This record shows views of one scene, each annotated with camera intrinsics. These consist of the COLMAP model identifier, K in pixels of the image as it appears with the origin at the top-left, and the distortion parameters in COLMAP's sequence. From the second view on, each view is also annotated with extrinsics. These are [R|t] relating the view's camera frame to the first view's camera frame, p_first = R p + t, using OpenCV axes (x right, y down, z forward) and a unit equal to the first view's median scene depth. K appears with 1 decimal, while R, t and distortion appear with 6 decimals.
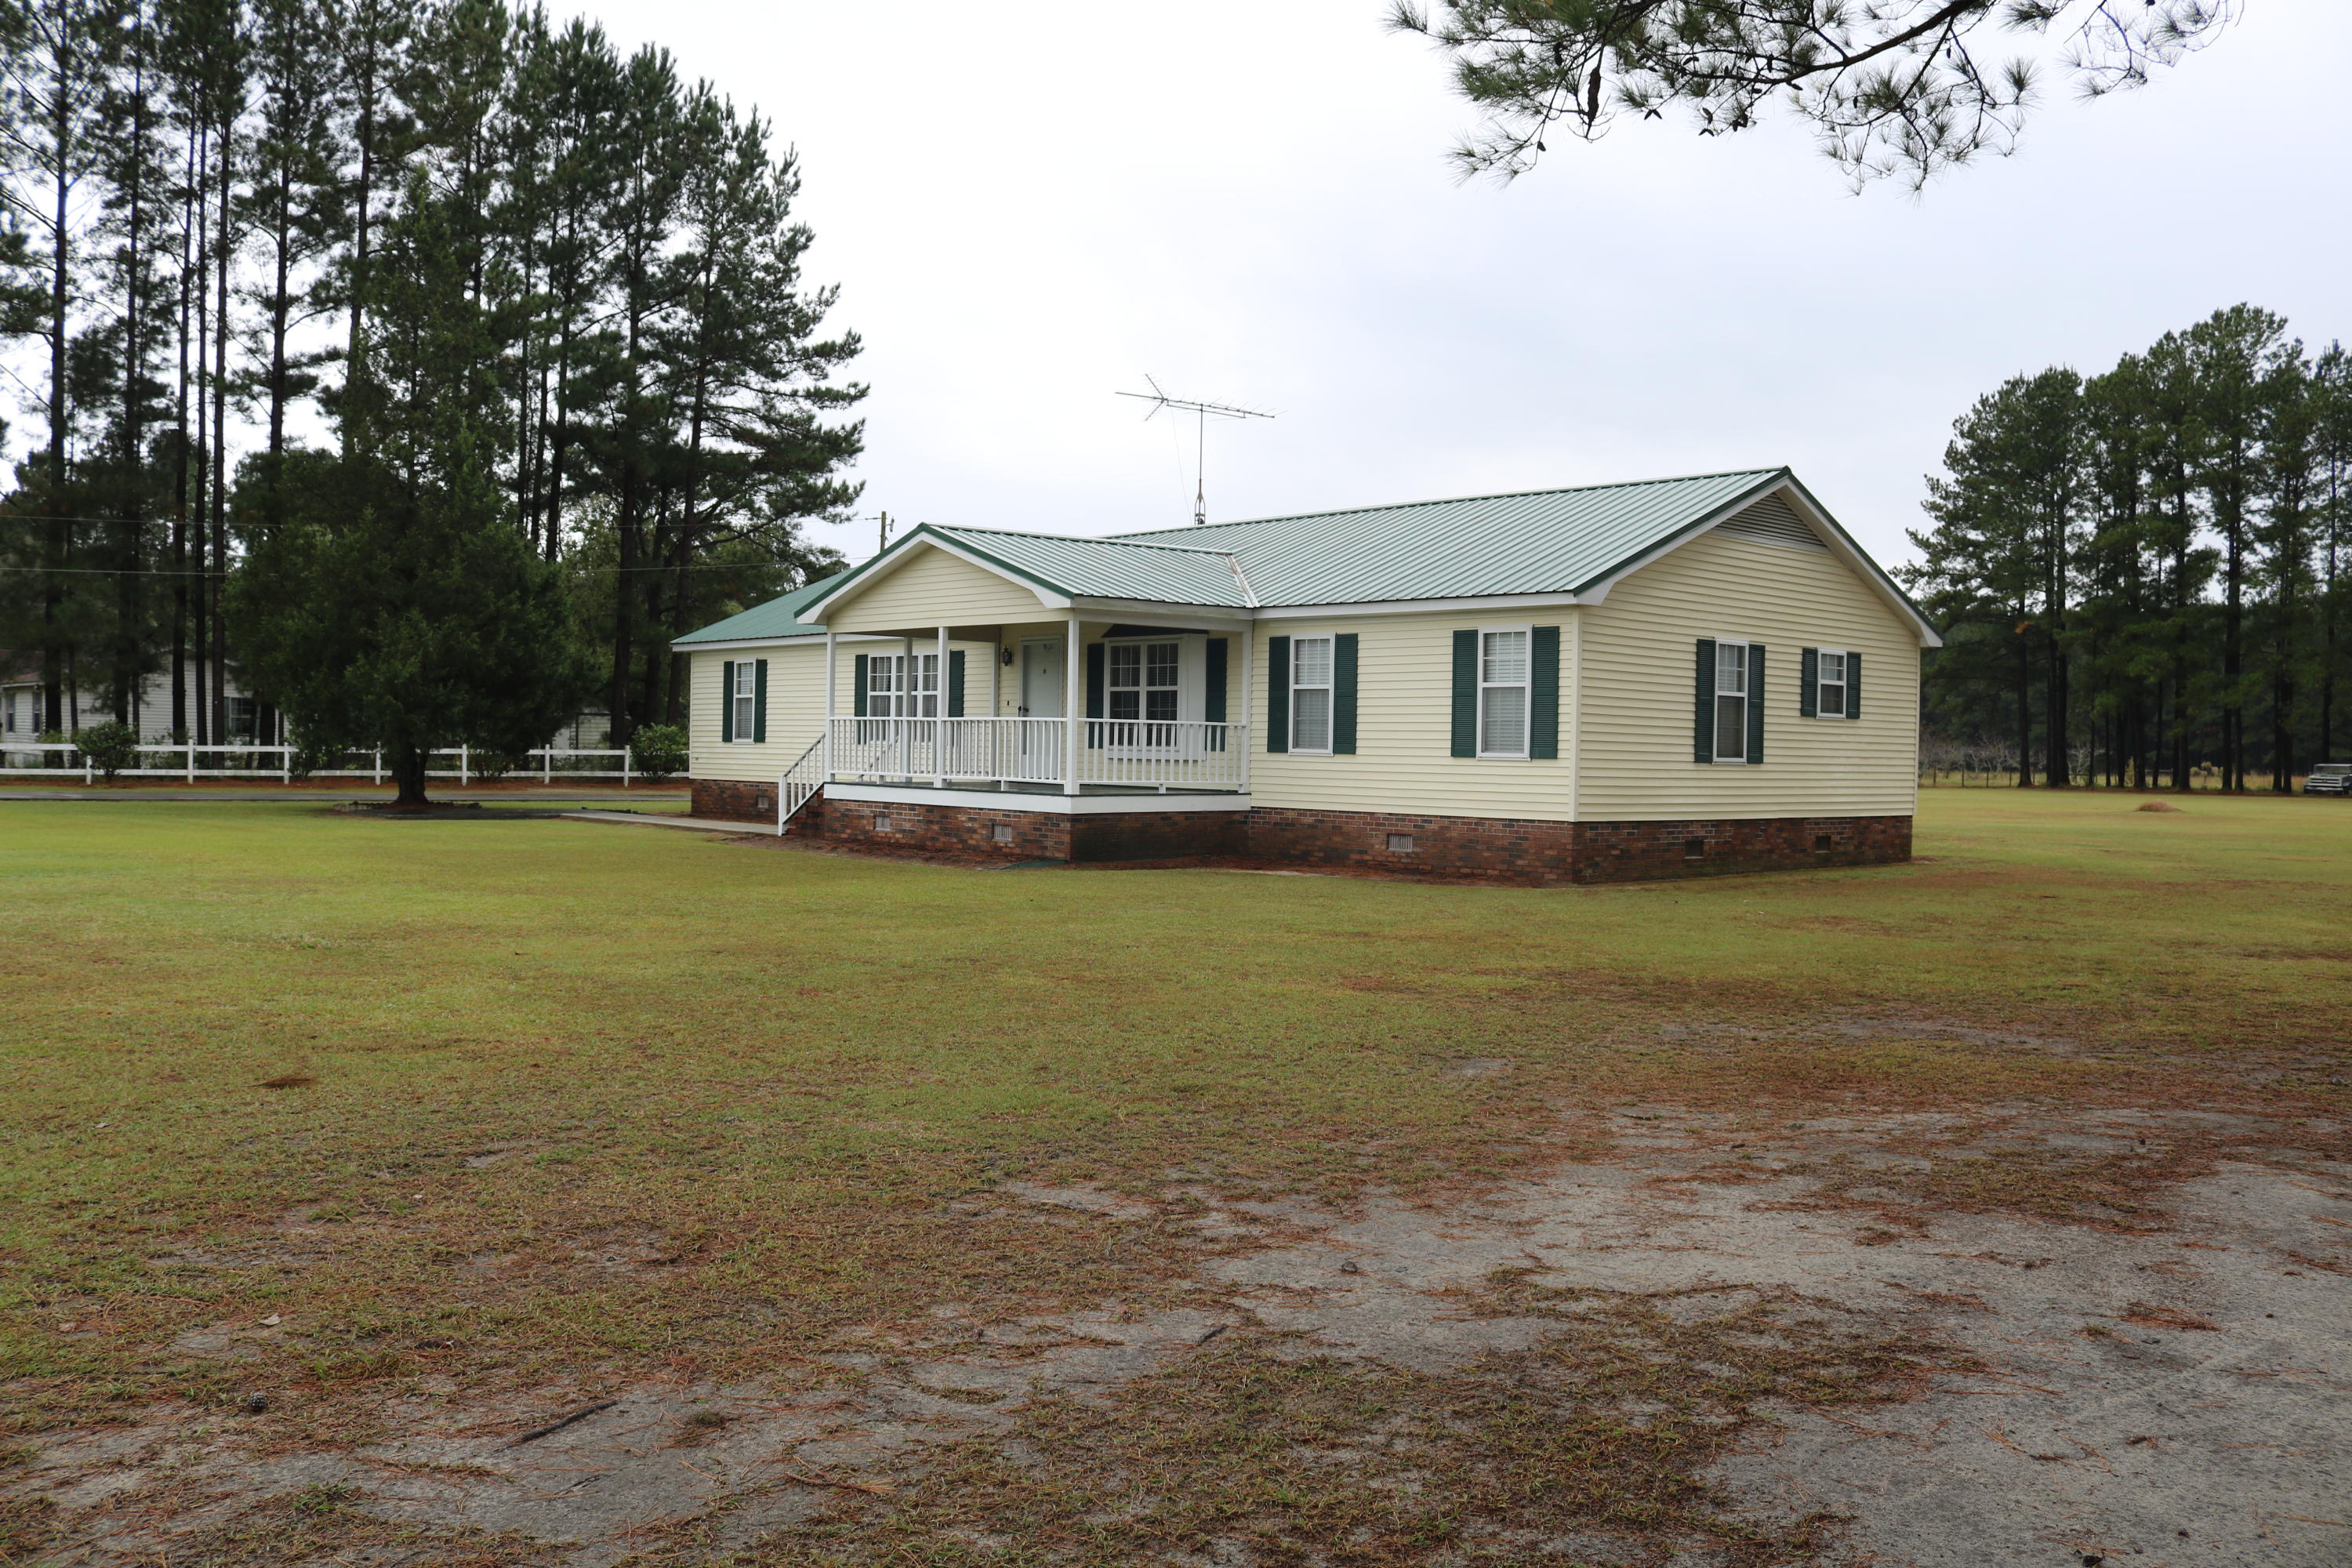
lens RADIAL K [[1941.8, 0, 1182.9], [0, 1941.8, 777.1], [0, 0, 1]] dist [-0.129756, 0.099570]
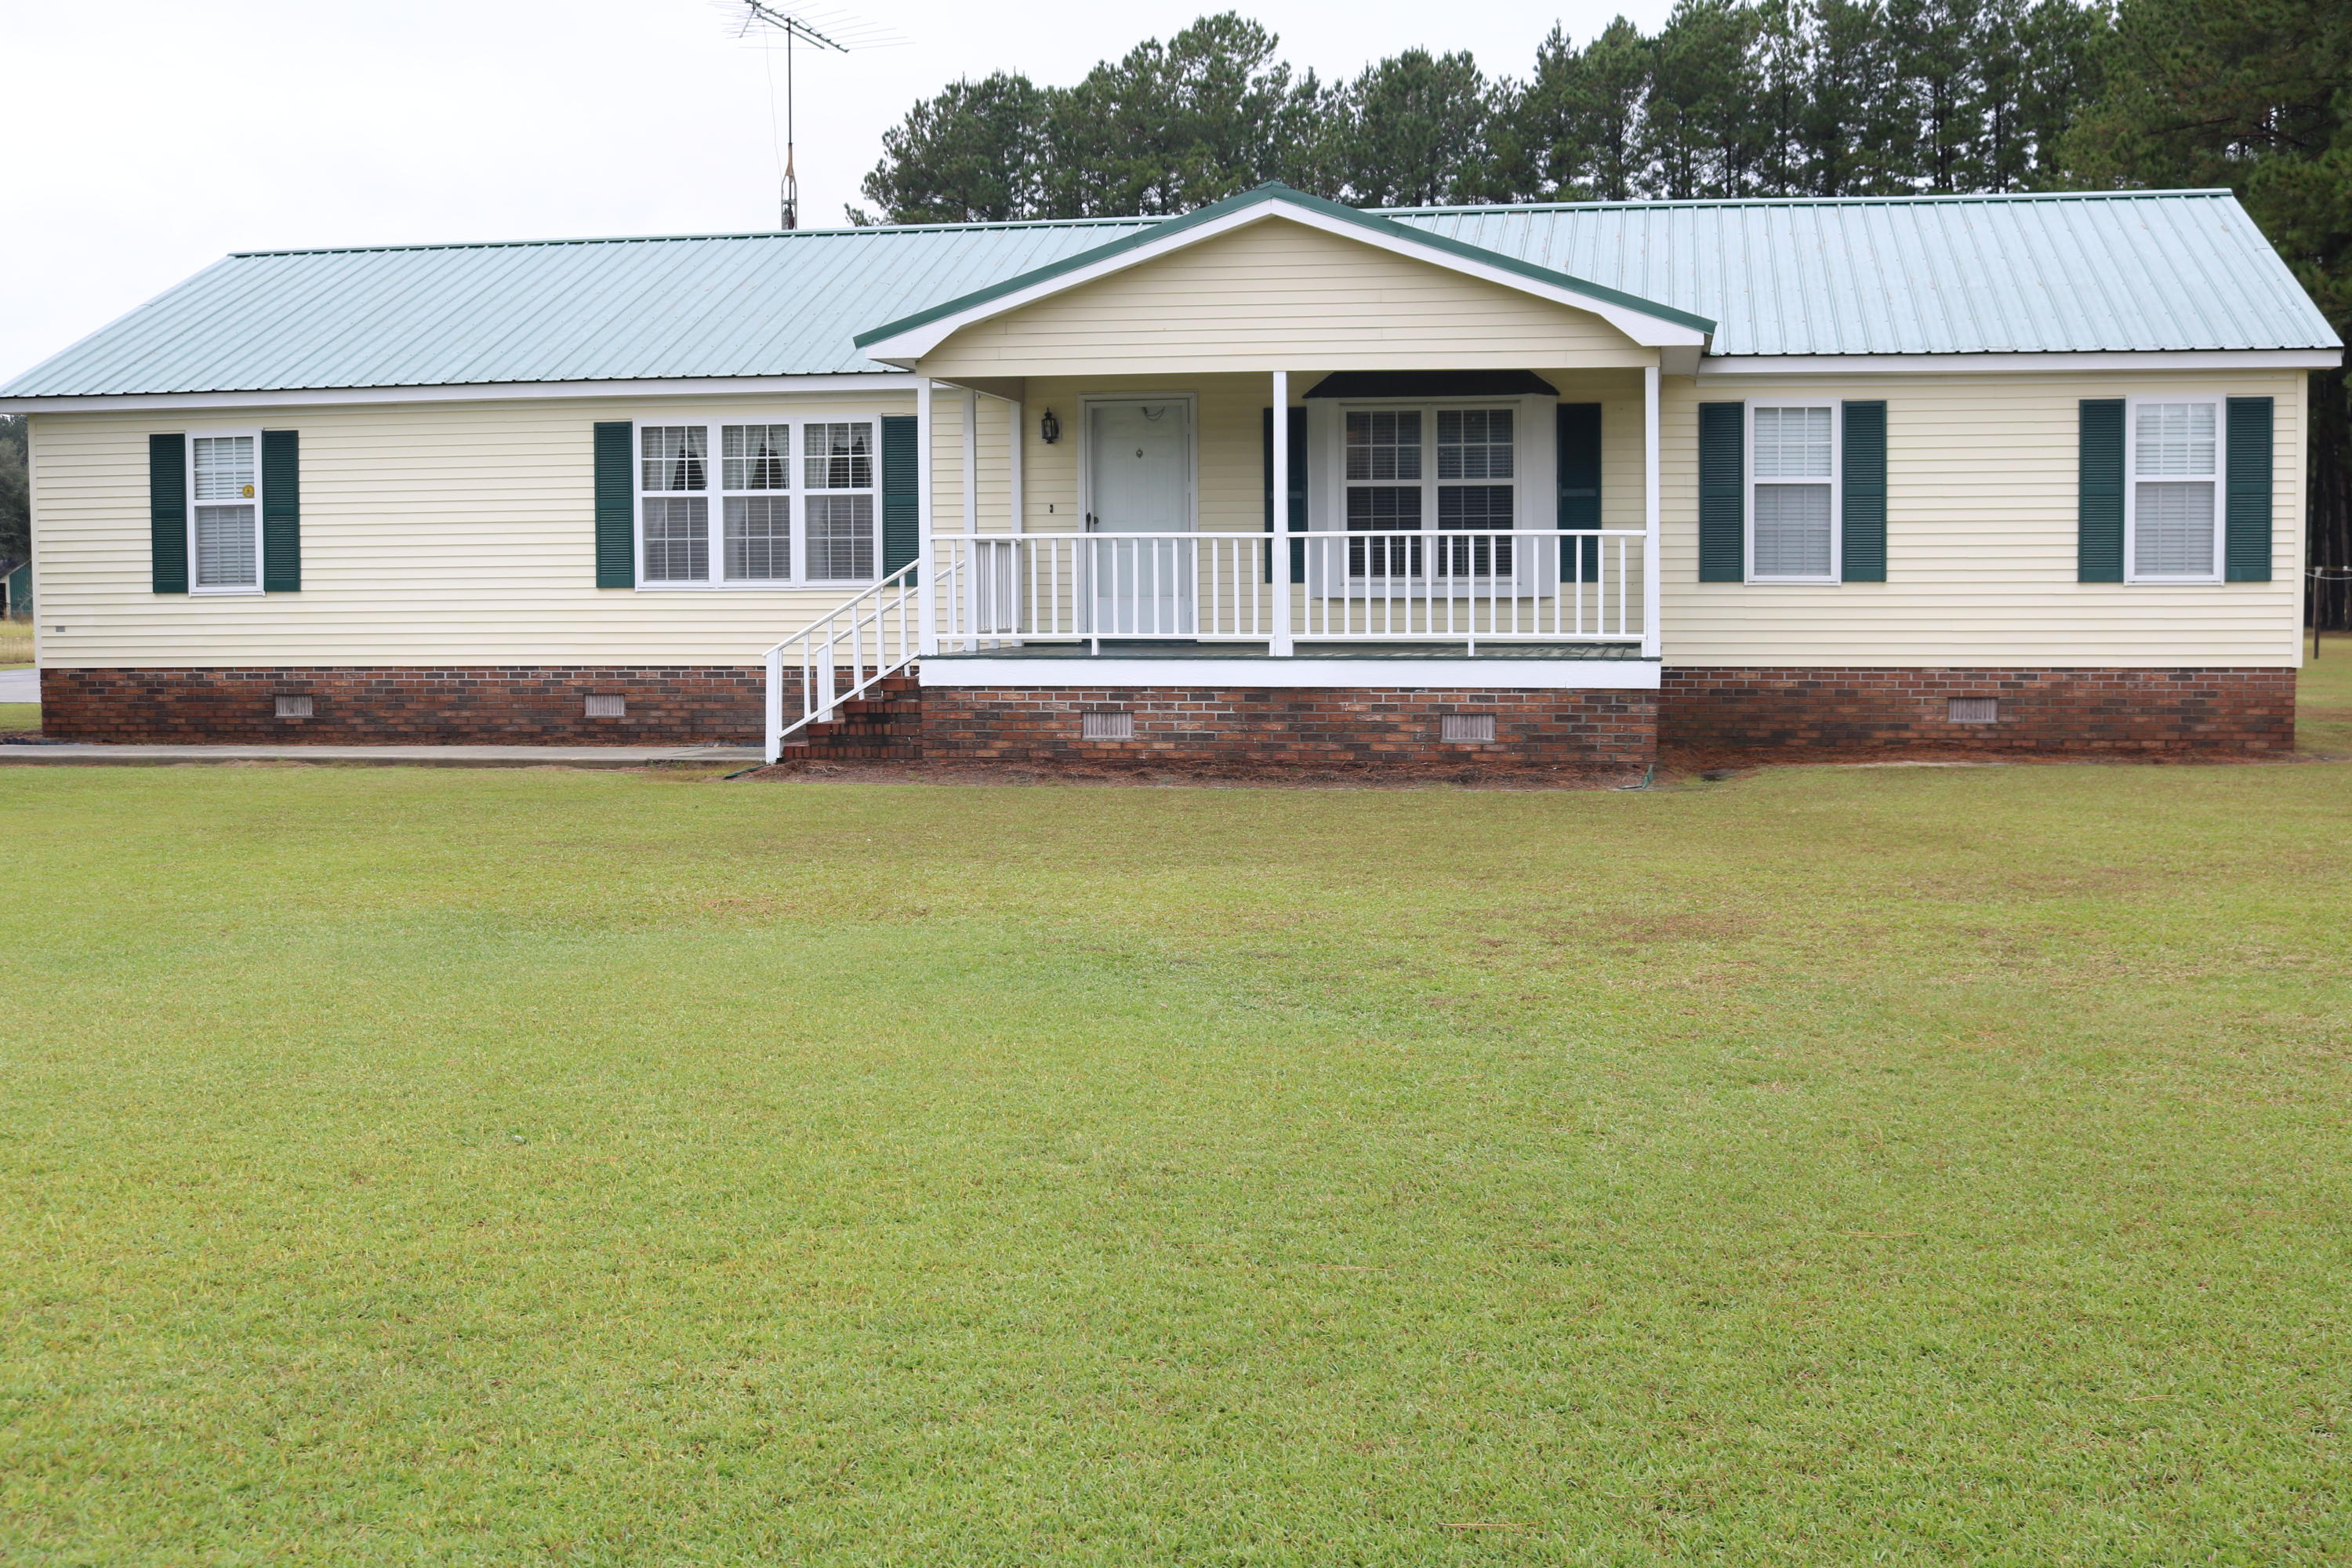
lens RADIAL K [[2649.9, 0, 1172.9], [0, 2649.9, 774.6], [0, 0, 1]] dist [-0.065494, 0.000000]
pose [[0.796864, -0.064532, 0.600703, -0.654395], [0.029318, 0.997238, 0.068238, -0.014653], [-0.603447, -0.036765, 0.796555, 0.419969]]
